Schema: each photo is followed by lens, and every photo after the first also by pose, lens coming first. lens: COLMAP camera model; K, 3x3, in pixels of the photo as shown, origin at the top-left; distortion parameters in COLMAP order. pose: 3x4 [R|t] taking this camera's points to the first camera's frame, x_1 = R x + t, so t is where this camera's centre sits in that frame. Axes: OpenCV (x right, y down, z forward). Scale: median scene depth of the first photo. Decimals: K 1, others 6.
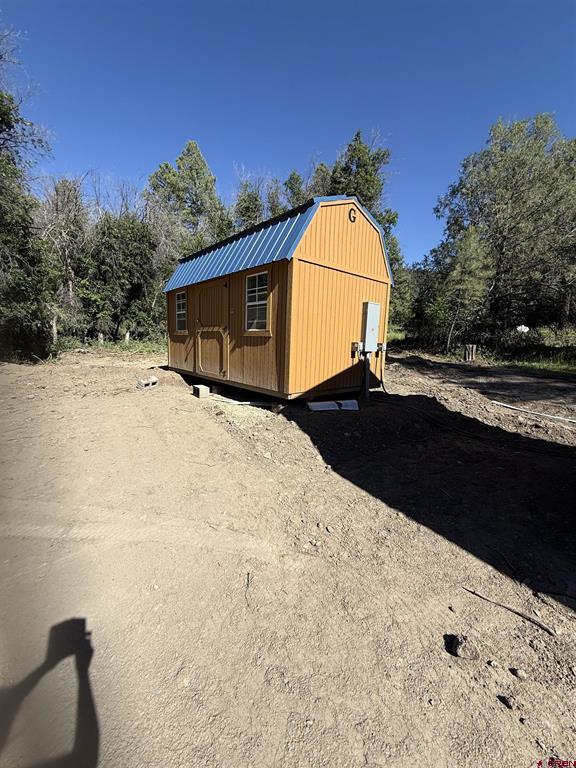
lens RADIAL K [[305.6, 0, 287.9], [0, 305.6, 383.5], [0, 0, 1]] dist [-0.000490, -0.000482]
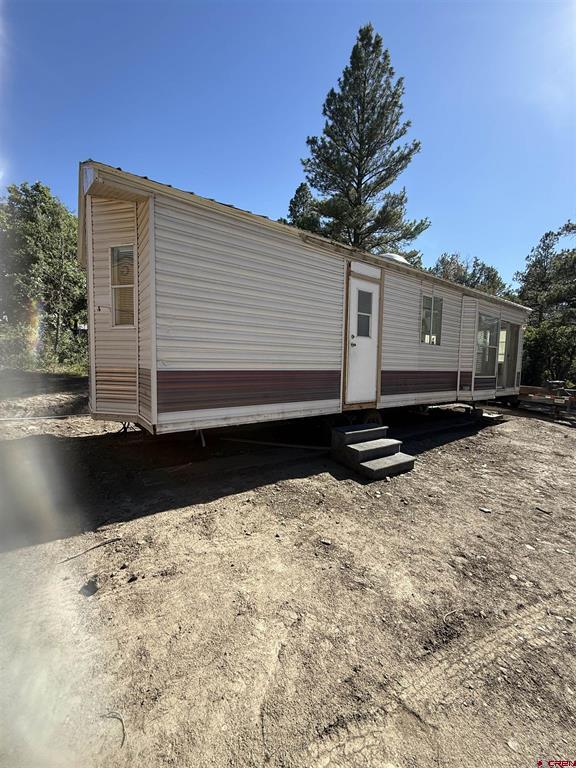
lens RADIAL K [[305.6, 0, 292.9], [0, 305.6, 383.6], [0, 0, 1]] dist [-0.000490, -0.000482]
pose [[-0.072878, -0.109673, 0.991292, -0.191072], [0.104121, 0.987667, 0.116927, -0.020543], [-0.991891, 0.111736, -0.060560, 0.030032]]
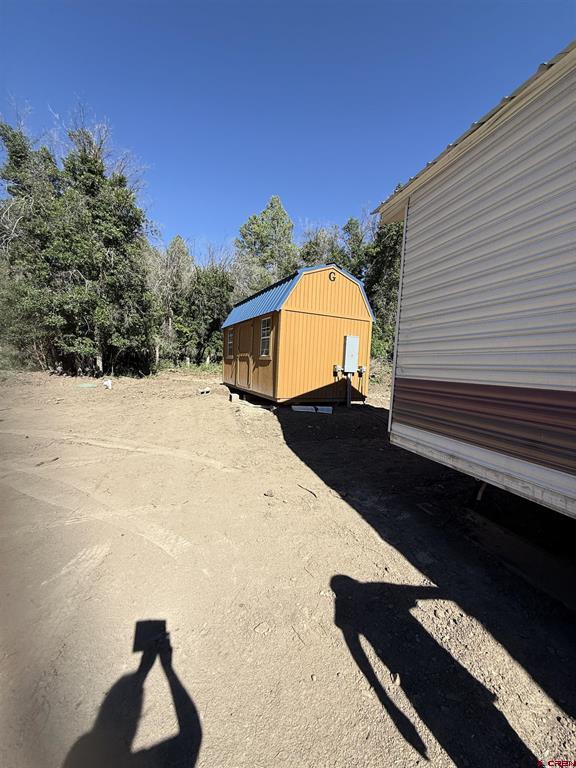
lens RADIAL K [[305.6, 0, 289.5], [0, 305.6, 384.0], [0, 0, 1]] dist [-0.000490, -0.000482]
pose [[0.967254, 0.031135, -0.251893, 0.327761], [-0.051532, 0.995867, -0.074785, 0.055551], [0.248523, 0.085316, 0.964861, -0.321137]]
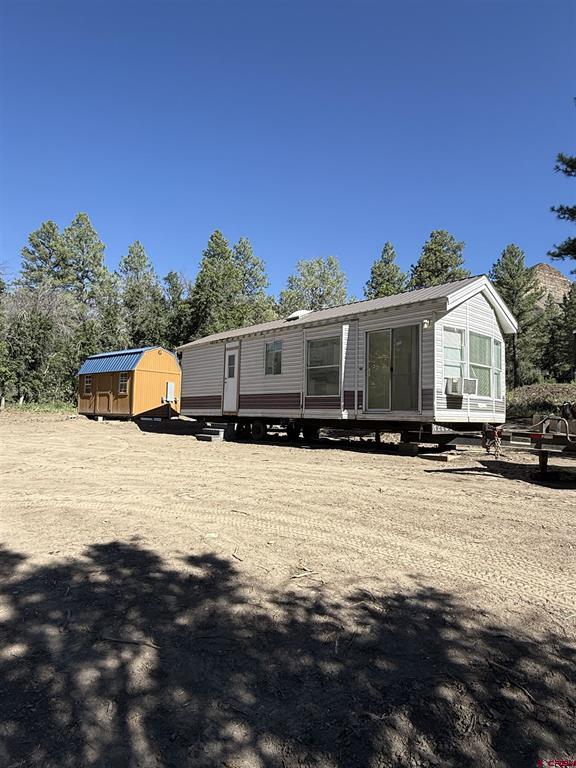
lens RADIAL K [[462.7, 0, 290.6], [0, 462.7, 388.4], [0, 0, 1]] dist [0.006636, 0.004980]
pose [[0.984275, -0.000495, 0.176644, 0.537806], [0.034127, 0.981689, -0.187411, 0.516366], [-0.173316, 0.190492, 0.966268, -2.739543]]
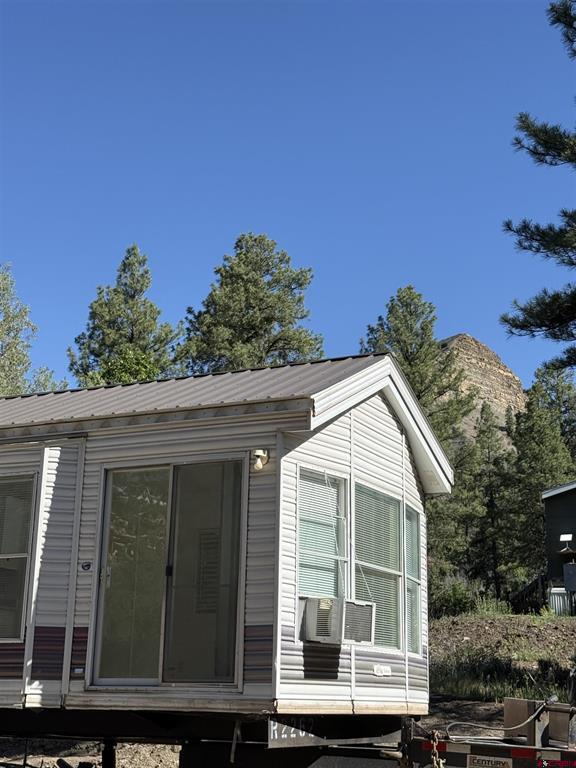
lens RADIAL K [[1199.8, 0, 290.4], [0, 1199.8, 376.1], [0, 0, 1]] dist [0.129904, 0.000000]
pose [[0.860866, 0.118593, 0.494819, 0.473379], [0.074749, 0.932435, -0.353523, 0.499290], [-0.503311, 0.341323, 0.793837, -2.705096]]
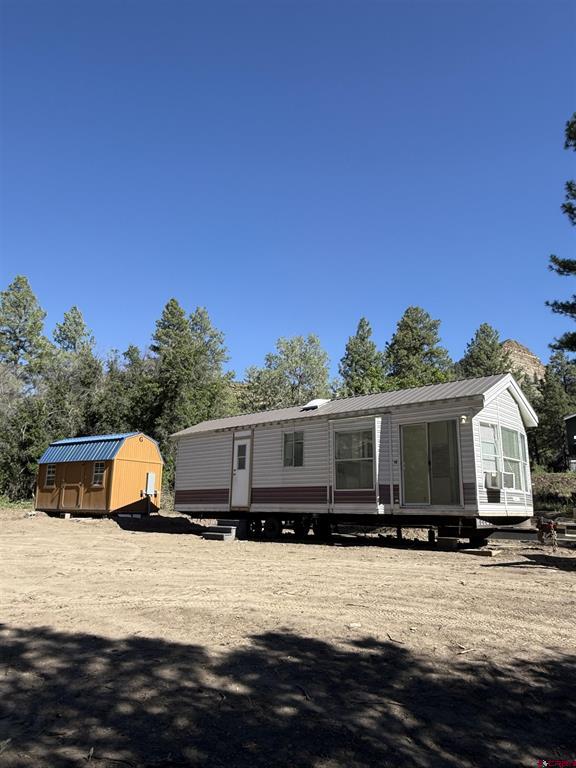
lens RADIAL K [[540.6, 0, 295.6], [0, 540.6, 391.1], [0, 0, 1]] dist [0.001517, 0.002026]
pose [[0.959091, 0.041457, 0.280045, 0.140385], [0.056371, 0.941443, -0.332426, 0.528928], [-0.277428, 0.334613, 0.900593, -2.937398]]
